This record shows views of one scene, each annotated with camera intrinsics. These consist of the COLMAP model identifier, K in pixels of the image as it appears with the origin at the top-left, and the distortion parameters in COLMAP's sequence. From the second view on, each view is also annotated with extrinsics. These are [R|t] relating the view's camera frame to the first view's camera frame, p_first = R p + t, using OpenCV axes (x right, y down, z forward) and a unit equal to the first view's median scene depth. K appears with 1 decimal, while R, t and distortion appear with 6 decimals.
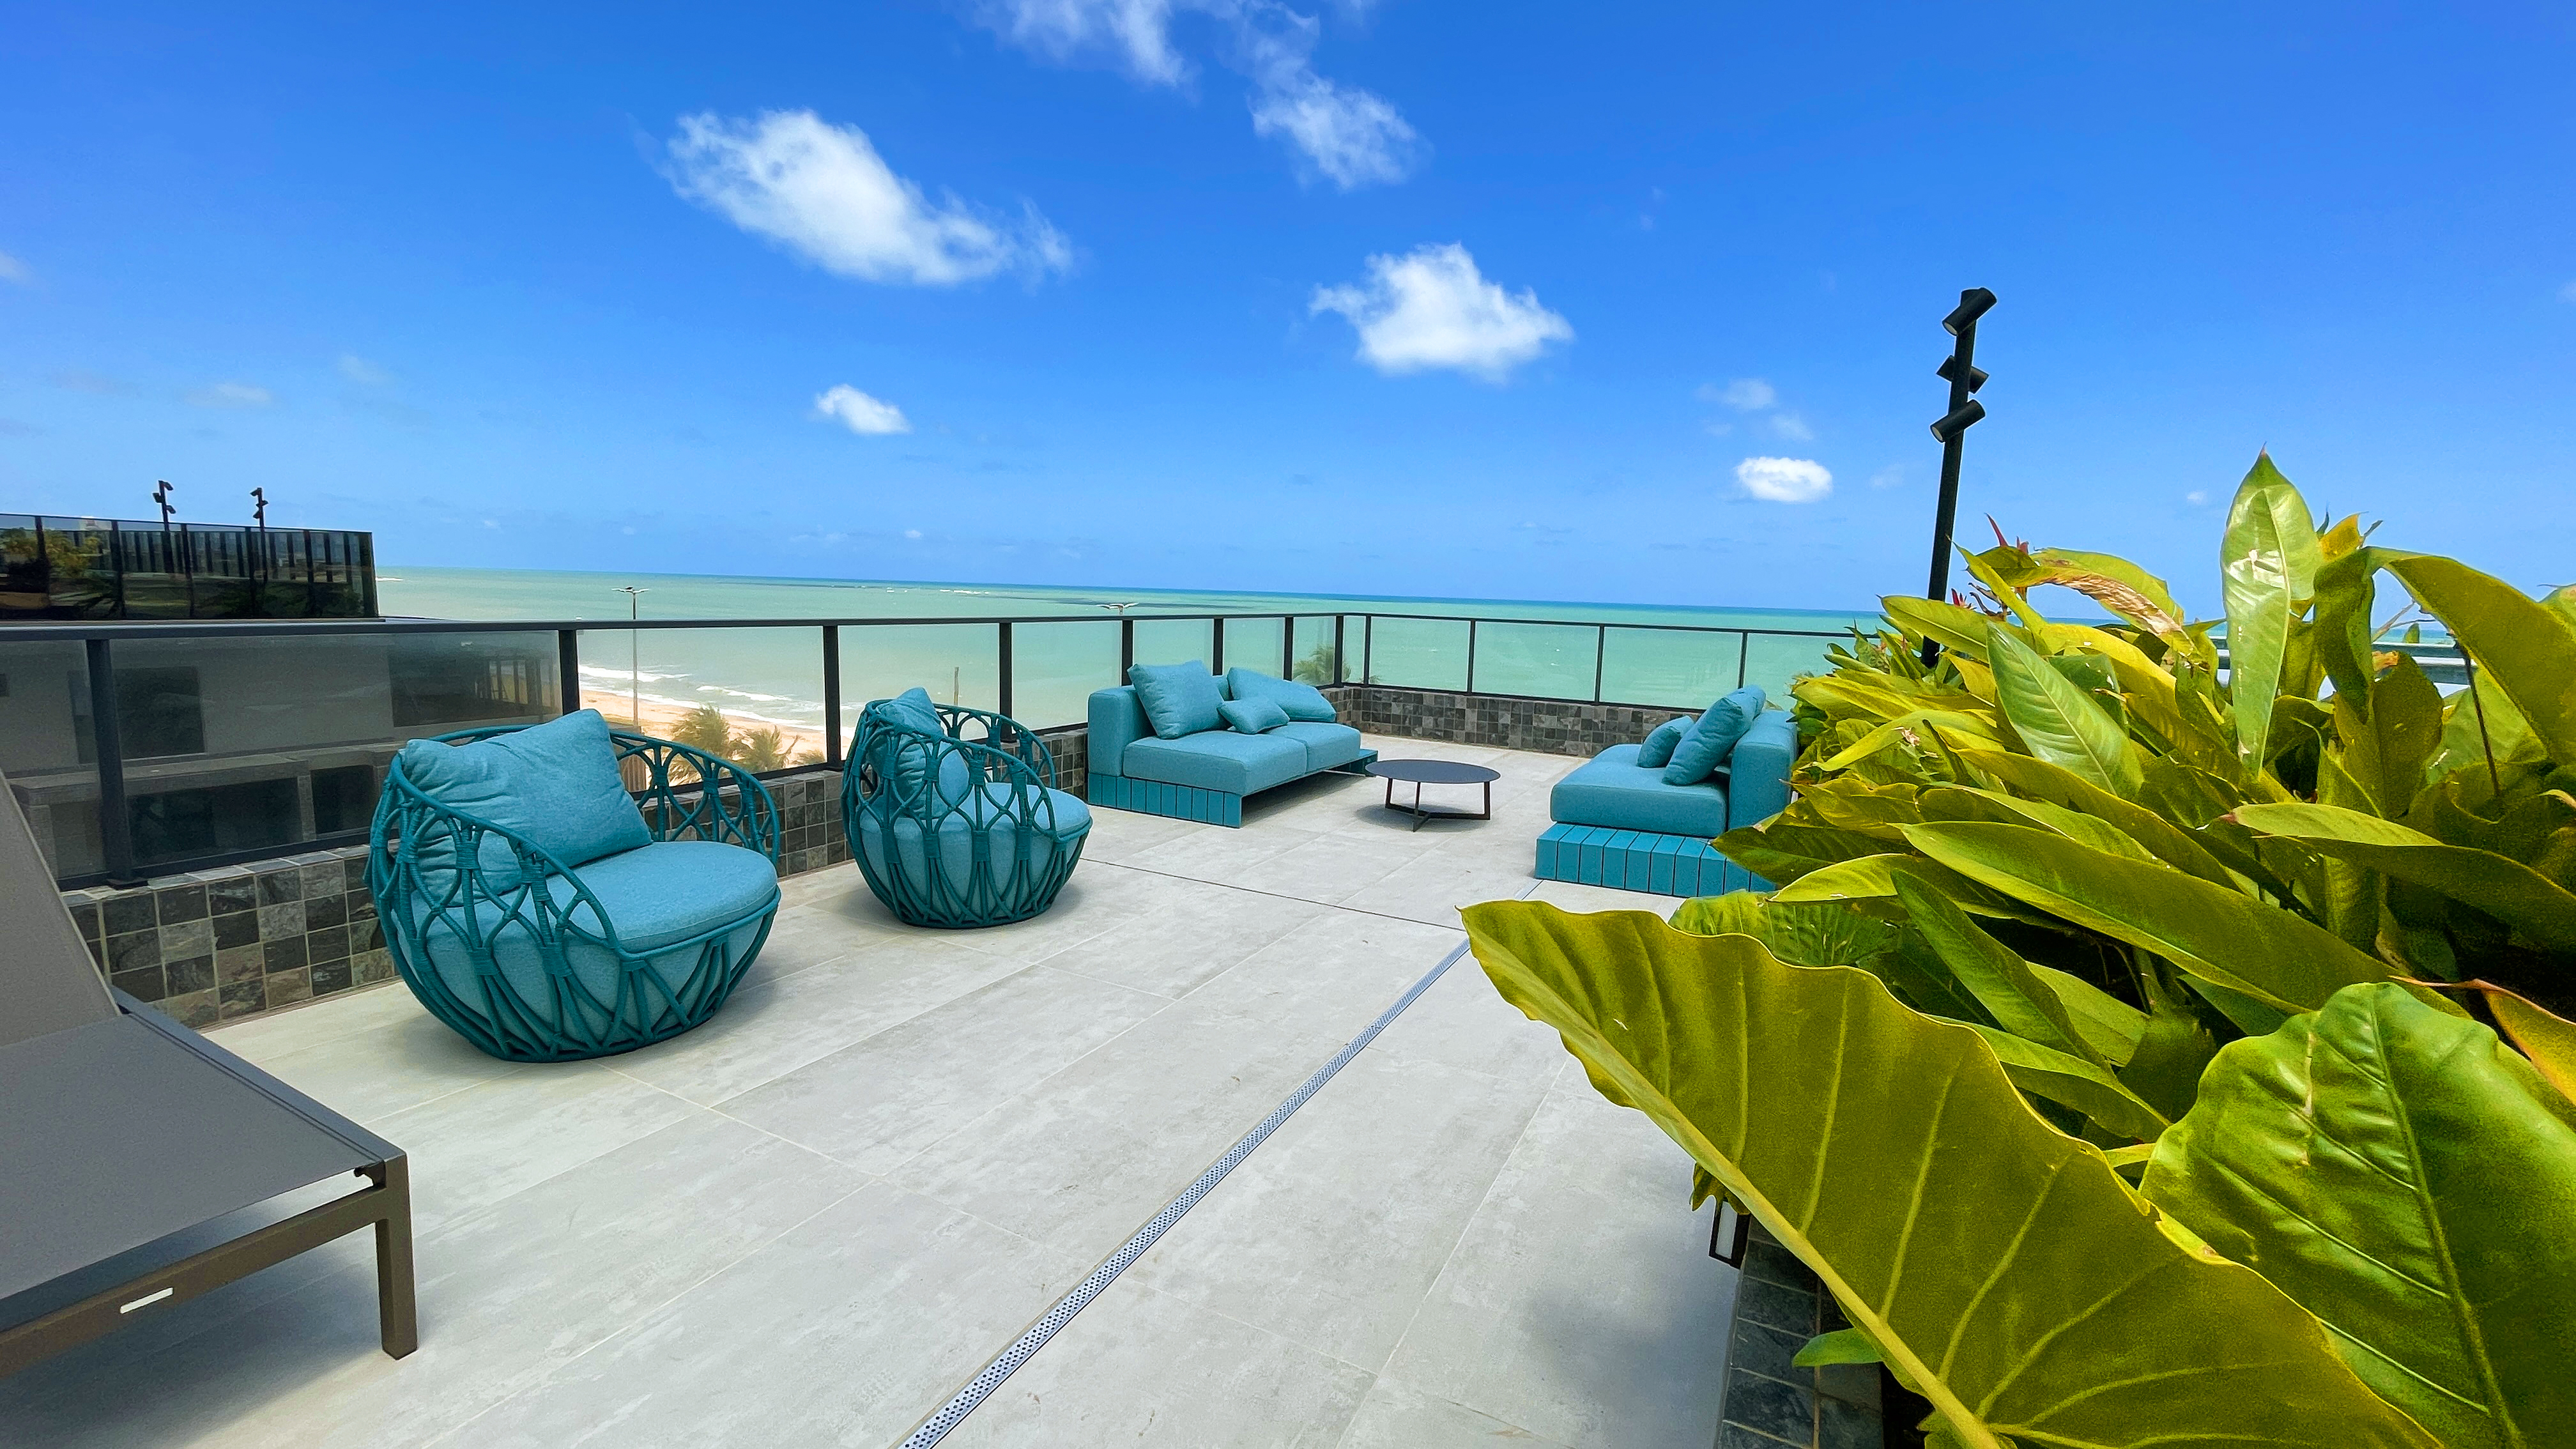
lens RADIAL K [[1036.4, 0, 1286.7], [0, 1036.4, 719.7], [0, 0, 1]] dist [-0.000742, -0.000058]
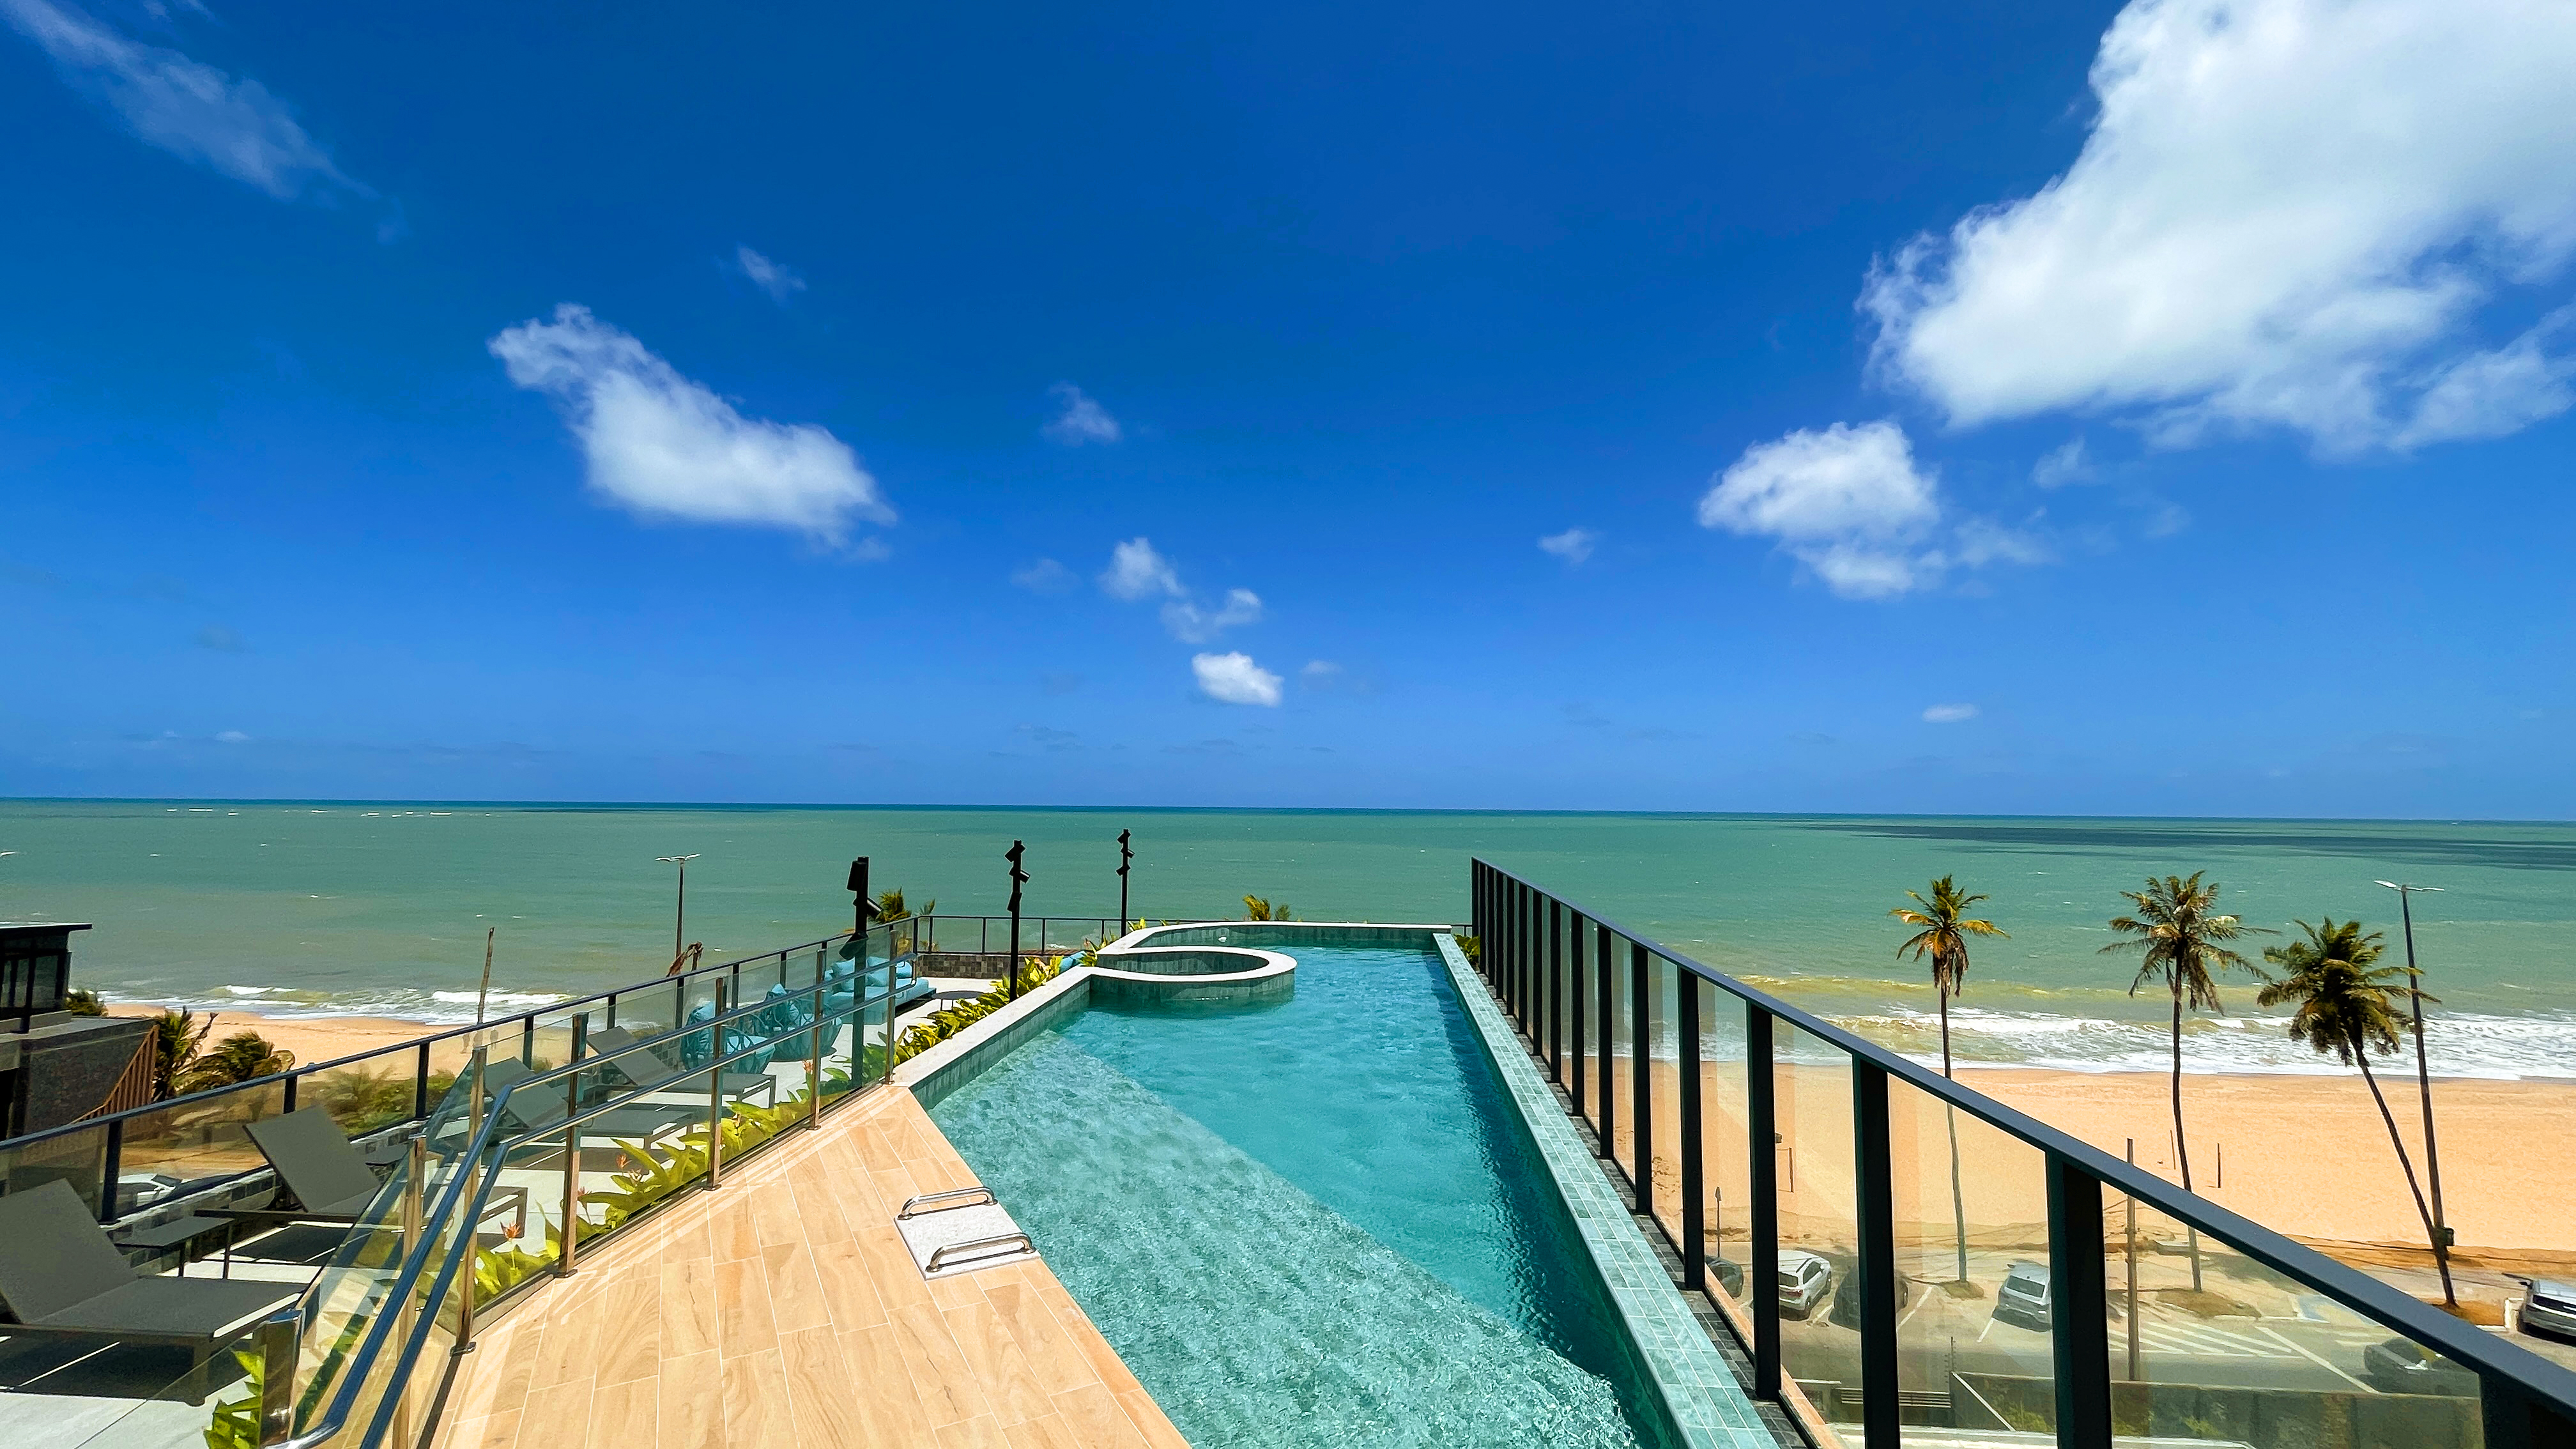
lens RADIAL K [[1036.4, 0, 1281.1], [0, 1036.4, 723.9], [0, 0, 1]] dist [-0.000742, -0.000058]
pose [[0.917192, 0.010478, 0.398309, -0.173699], [0.066992, 0.981368, -0.180080, -0.104022], [-0.392774, 0.191852, 0.899400, -1.938299]]
